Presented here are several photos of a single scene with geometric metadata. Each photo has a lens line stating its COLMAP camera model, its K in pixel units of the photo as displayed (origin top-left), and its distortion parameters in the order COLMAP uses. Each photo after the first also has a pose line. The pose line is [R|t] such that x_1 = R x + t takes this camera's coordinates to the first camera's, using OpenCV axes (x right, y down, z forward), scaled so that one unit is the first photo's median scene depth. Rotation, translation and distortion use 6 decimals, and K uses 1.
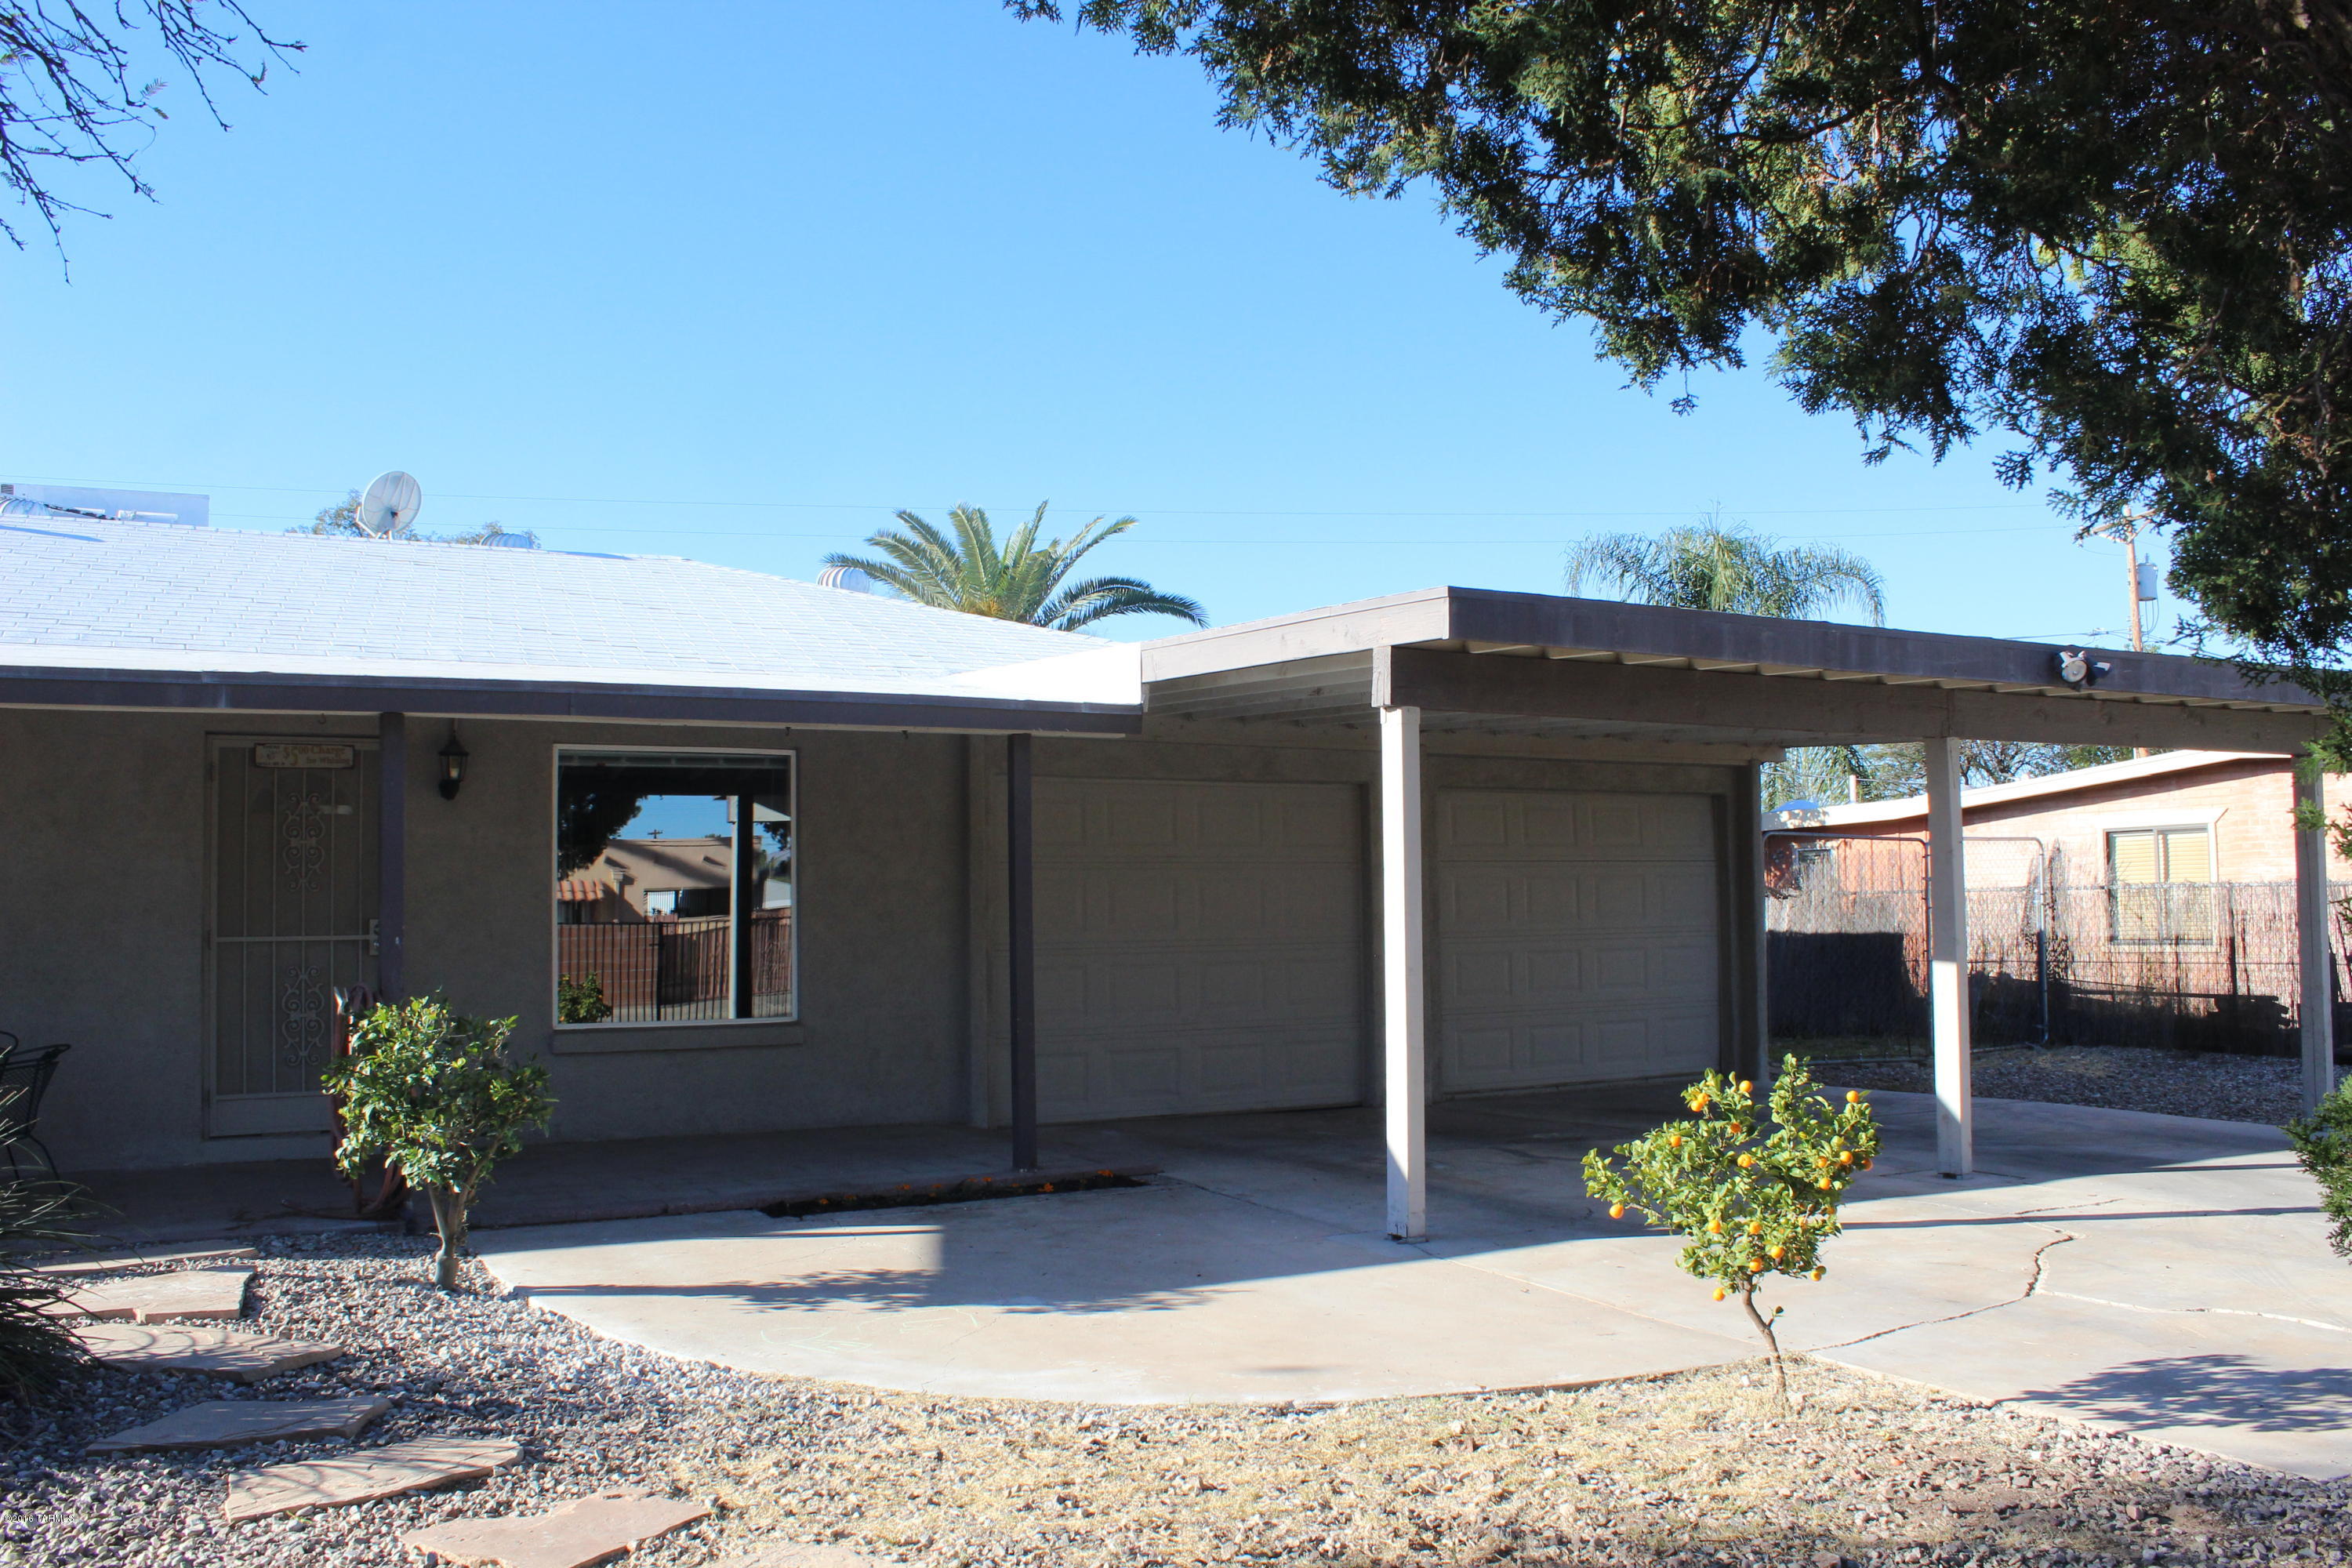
lens RADIAL K [[1970.0, 0, 1184.9], [0, 1970.0, 792.1], [0, 0, 1]] dist [-0.167120, 0.147780]
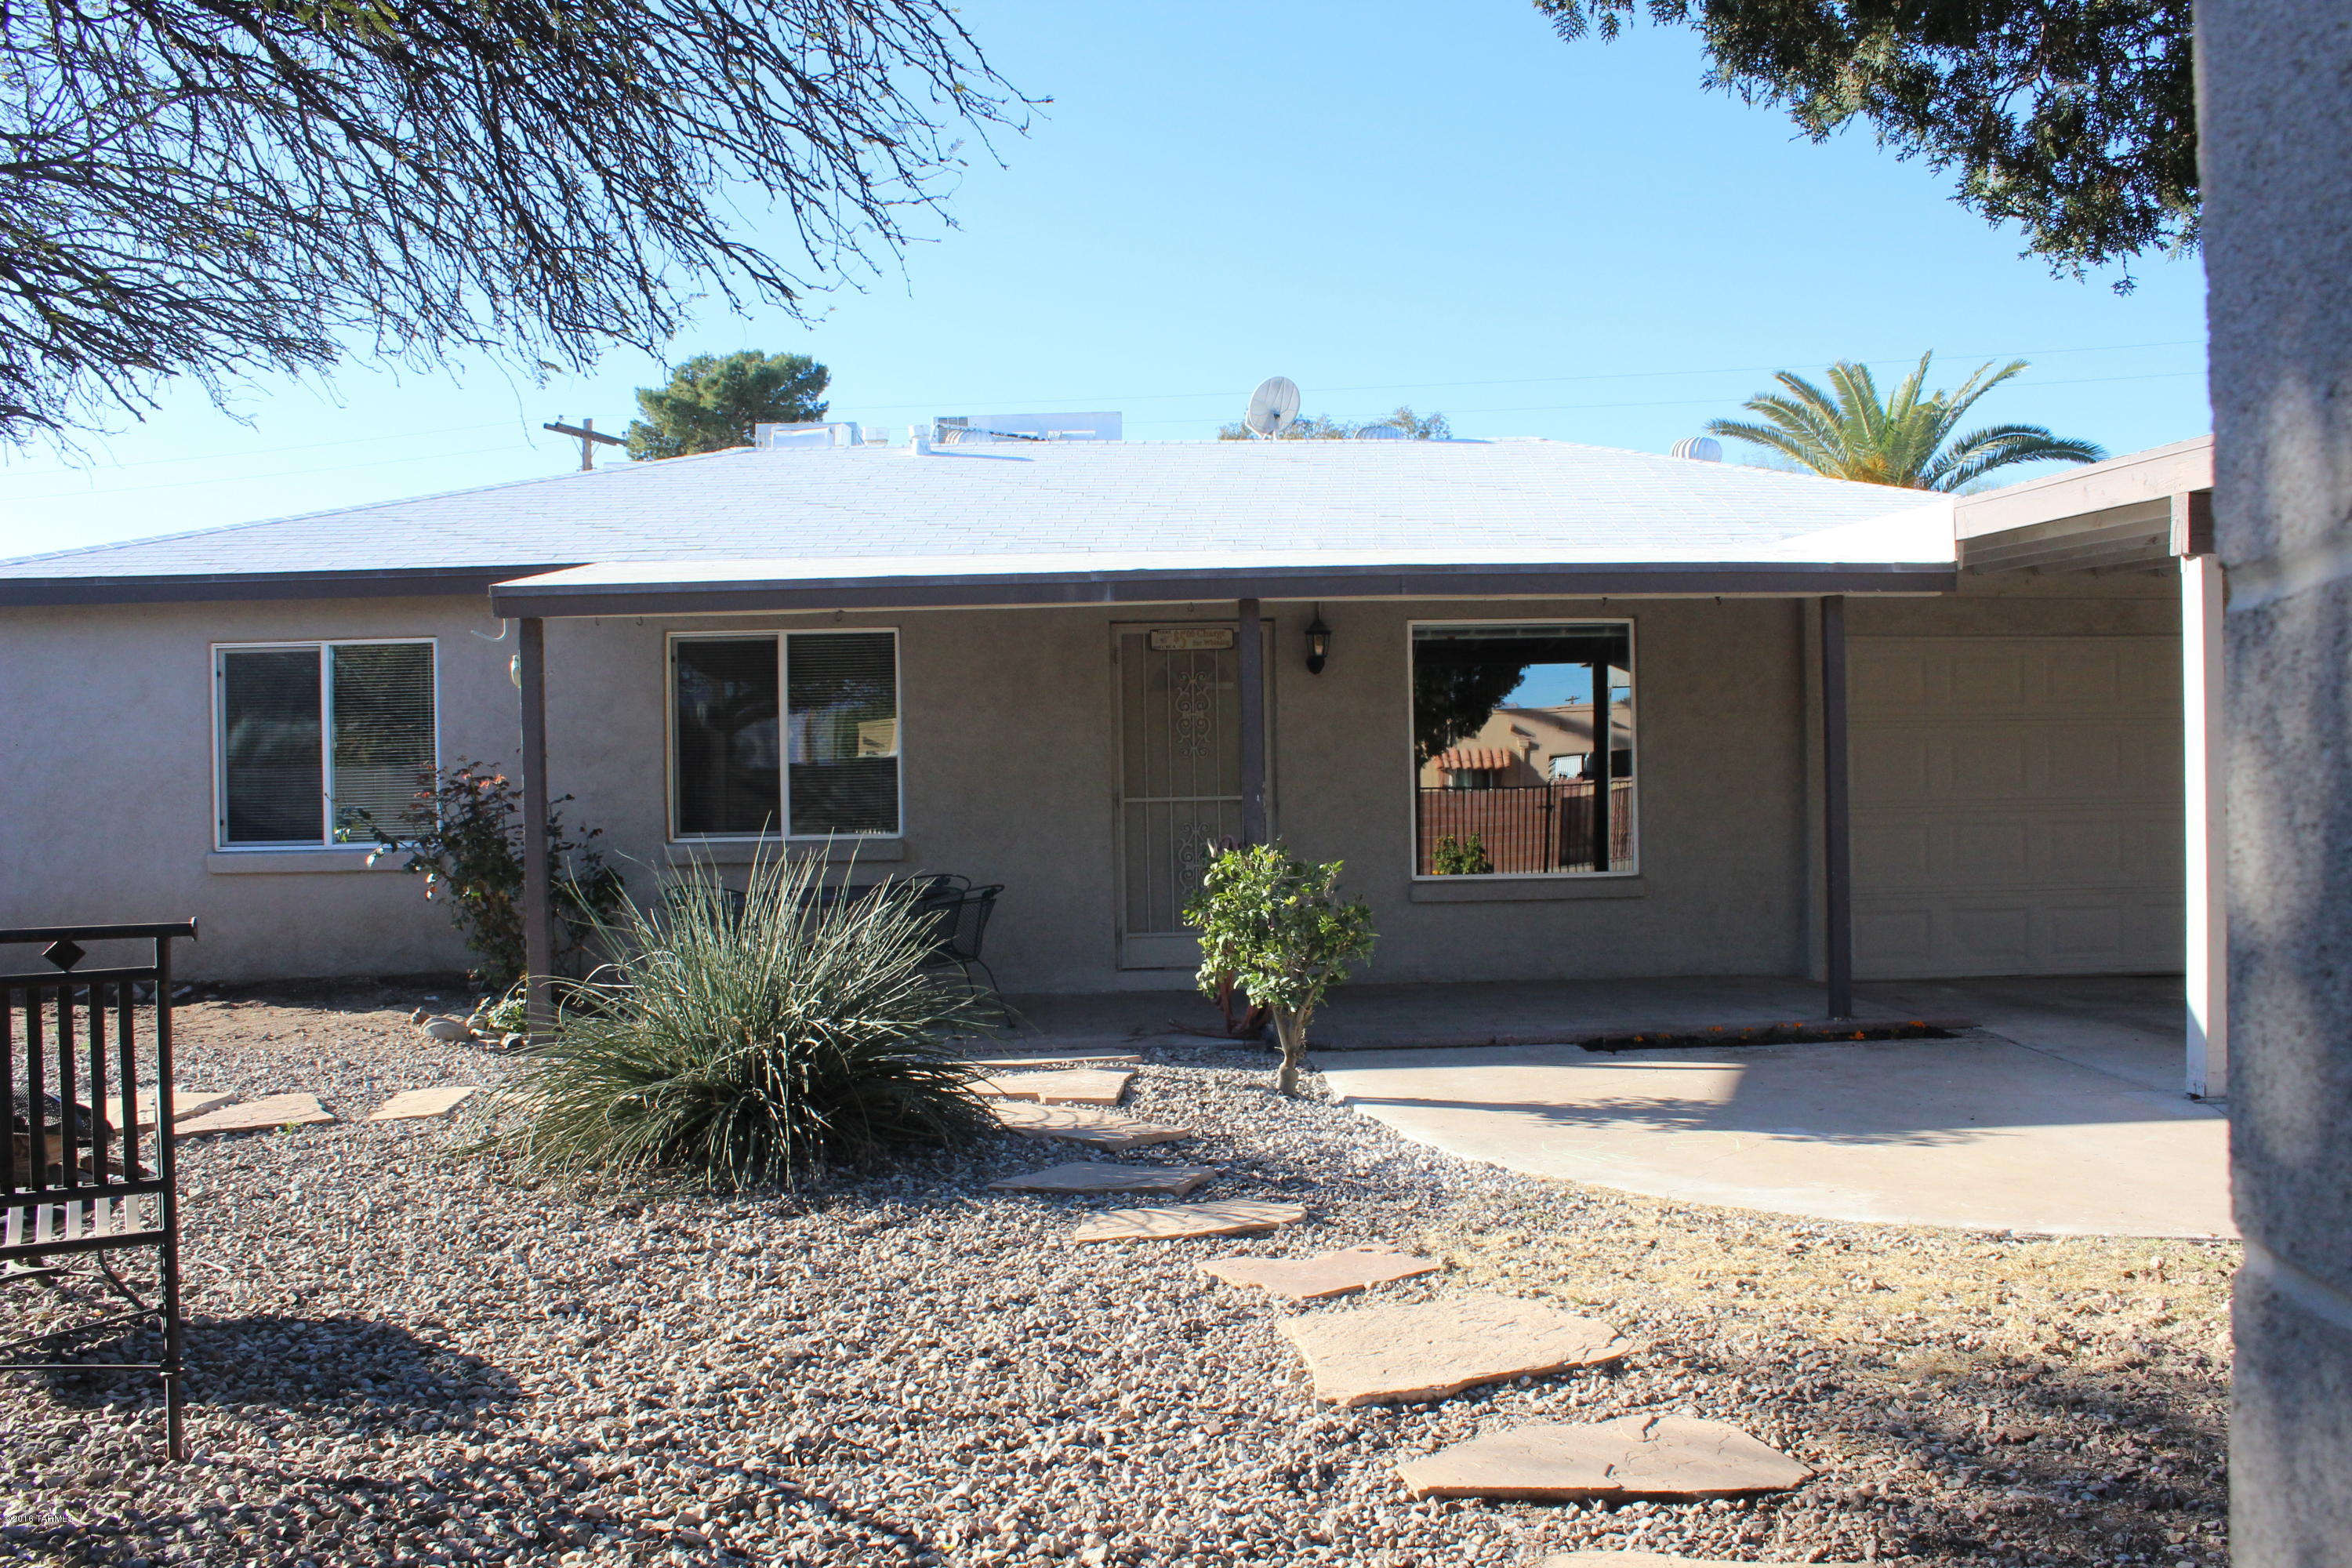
lens RADIAL K [[1970.0, 0, 1184.9], [0, 1970.0, 792.1], [0, 0, 1]] dist [-0.167120, 0.147780]
pose [[0.892770, -0.000842, -0.450512, 0.096636], [0.031293, 0.997699, 0.060148, 0.002002], [0.449425, -0.067797, 0.890742, -0.079896]]
